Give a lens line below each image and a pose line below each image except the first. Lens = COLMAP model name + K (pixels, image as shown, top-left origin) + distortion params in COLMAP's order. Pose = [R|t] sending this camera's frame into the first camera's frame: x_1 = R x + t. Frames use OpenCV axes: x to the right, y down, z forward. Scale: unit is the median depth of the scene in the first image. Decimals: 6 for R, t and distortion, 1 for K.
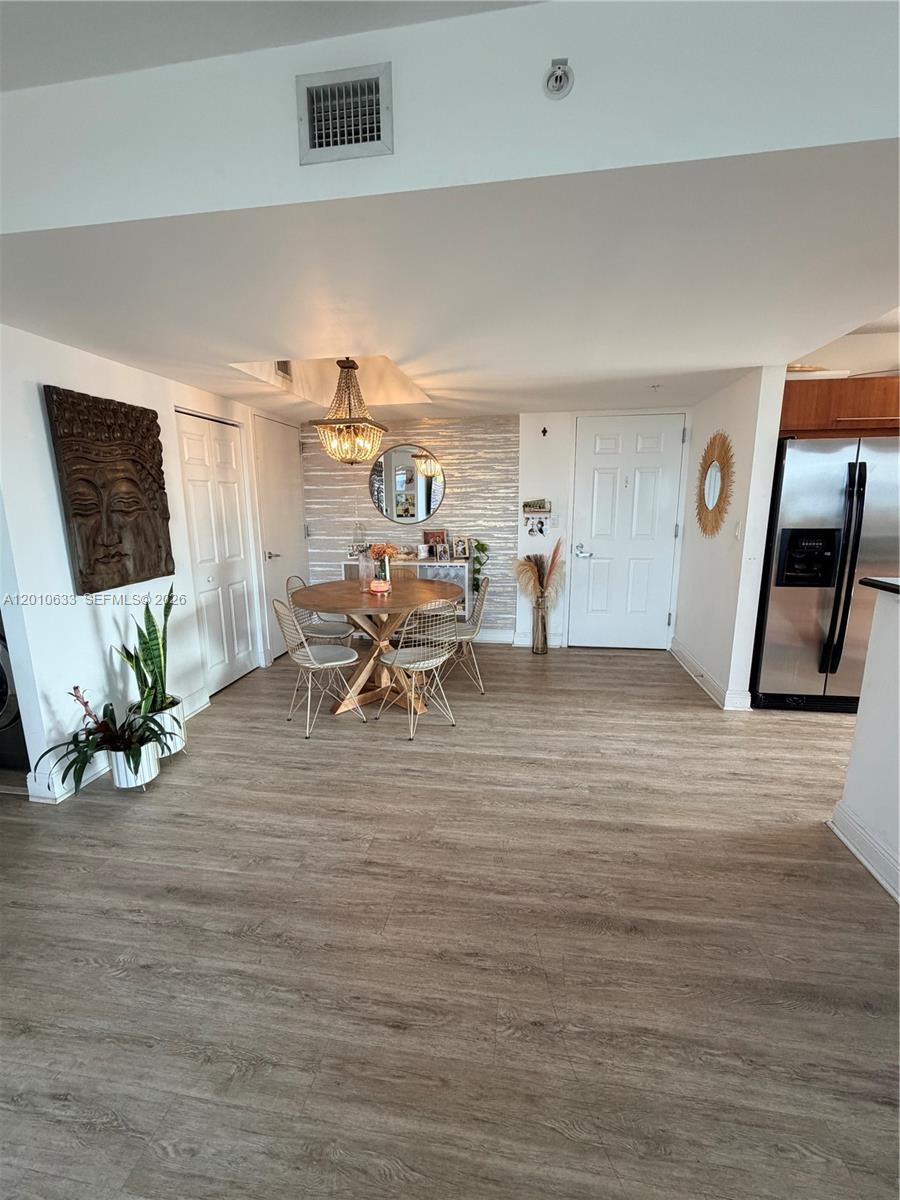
lens RADIAL K [[499.2, 0, 449.8], [0, 499.2, 599.9], [0, 0, 1]] dist [-0.000574, 0.000375]
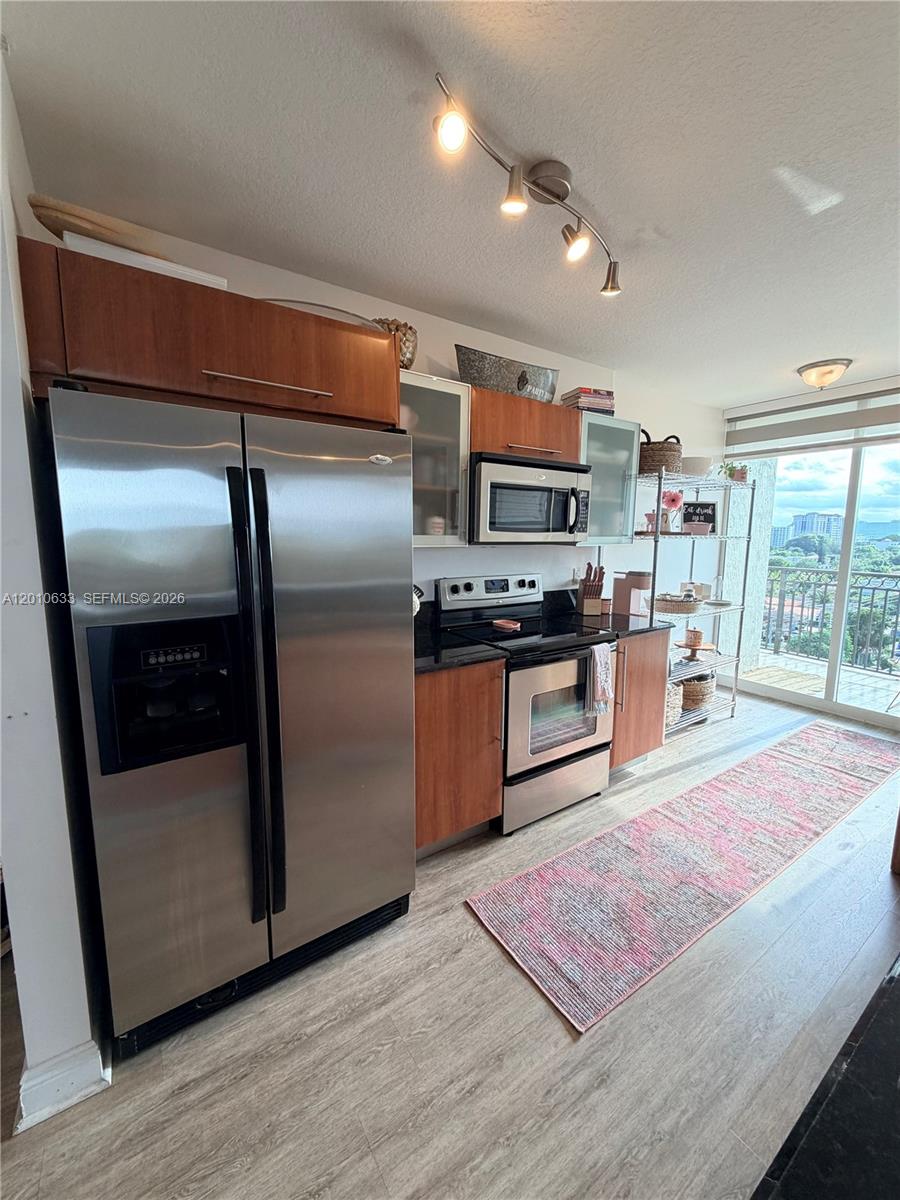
lens RADIAL K [[478.3, 0, 451.2], [0, 478.3, 597.1], [0, 0, 1]] dist [0.000269, -0.000132]
pose [[0.726281, -0.078791, 0.682868, 0.643050], [0.121395, 0.992497, -0.014595, -0.133641], [-0.676594, 0.093496, 0.730396, 0.567728]]
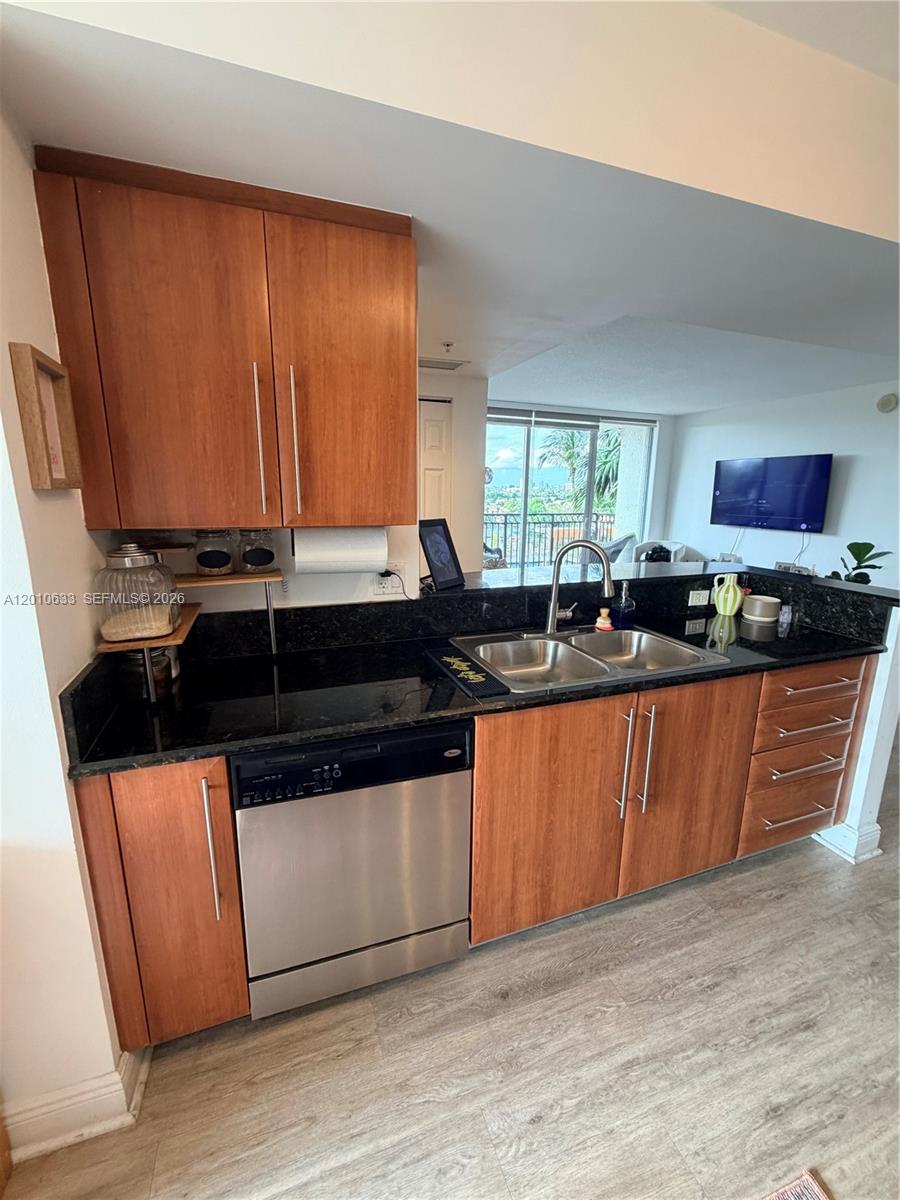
lens RADIAL K [[499.2, 0, 453.6], [0, 499.2, 597.7], [0, 0, 1]] dist [-0.000574, 0.000375]
pose [[-0.872957, 0.104037, -0.476574, 1.371601], [-0.099000, 0.918872, 0.381934, -0.206260], [0.477645, 0.380593, -0.791836, 0.864632]]
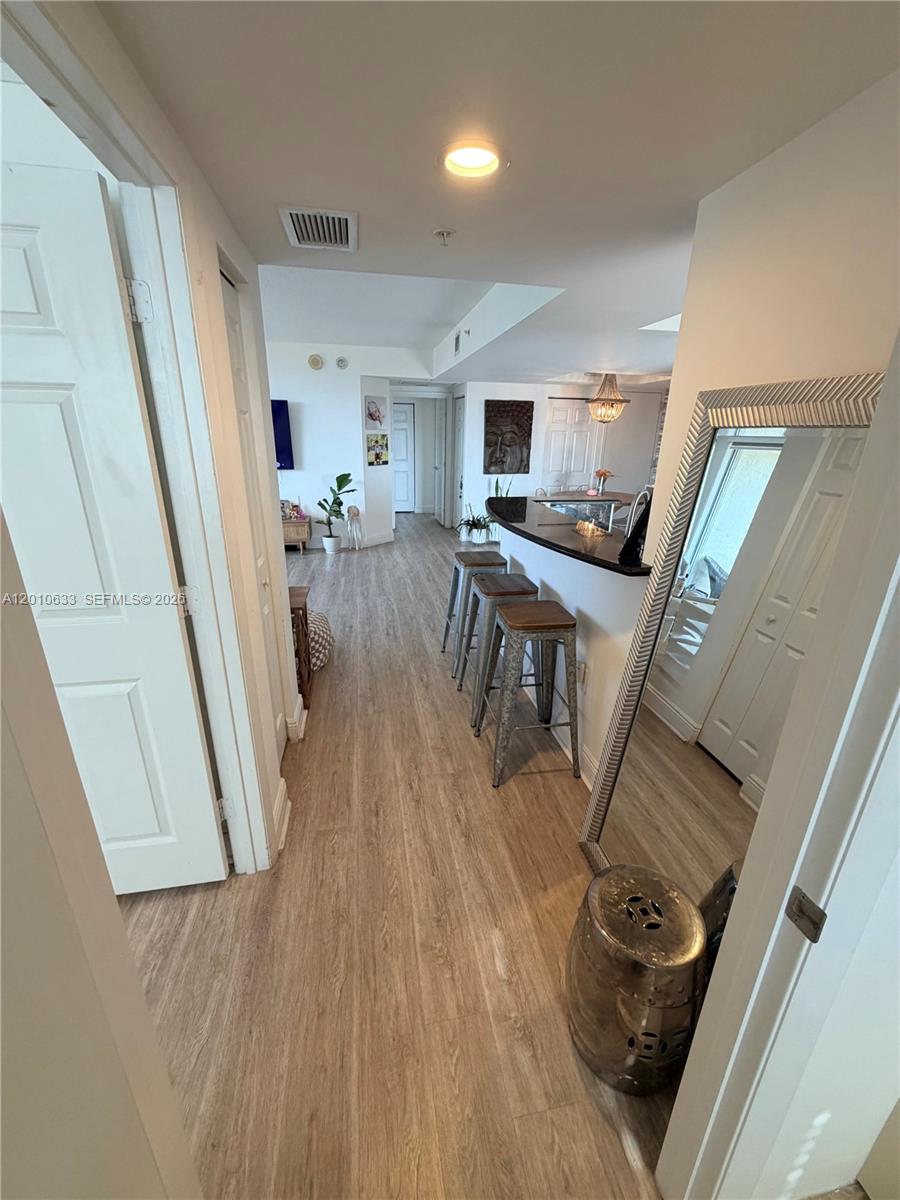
lens RADIAL K [[478.3, 0, 450.0], [0, 478.3, 596.9], [0, 0, 1]] dist [0.000269, -0.000132]
pose [[0.334097, 0.323165, -0.885406, 1.564735], [-0.204351, 0.941875, 0.266667, -0.033102], [0.920119, 0.091841, 0.380717, -0.130190]]
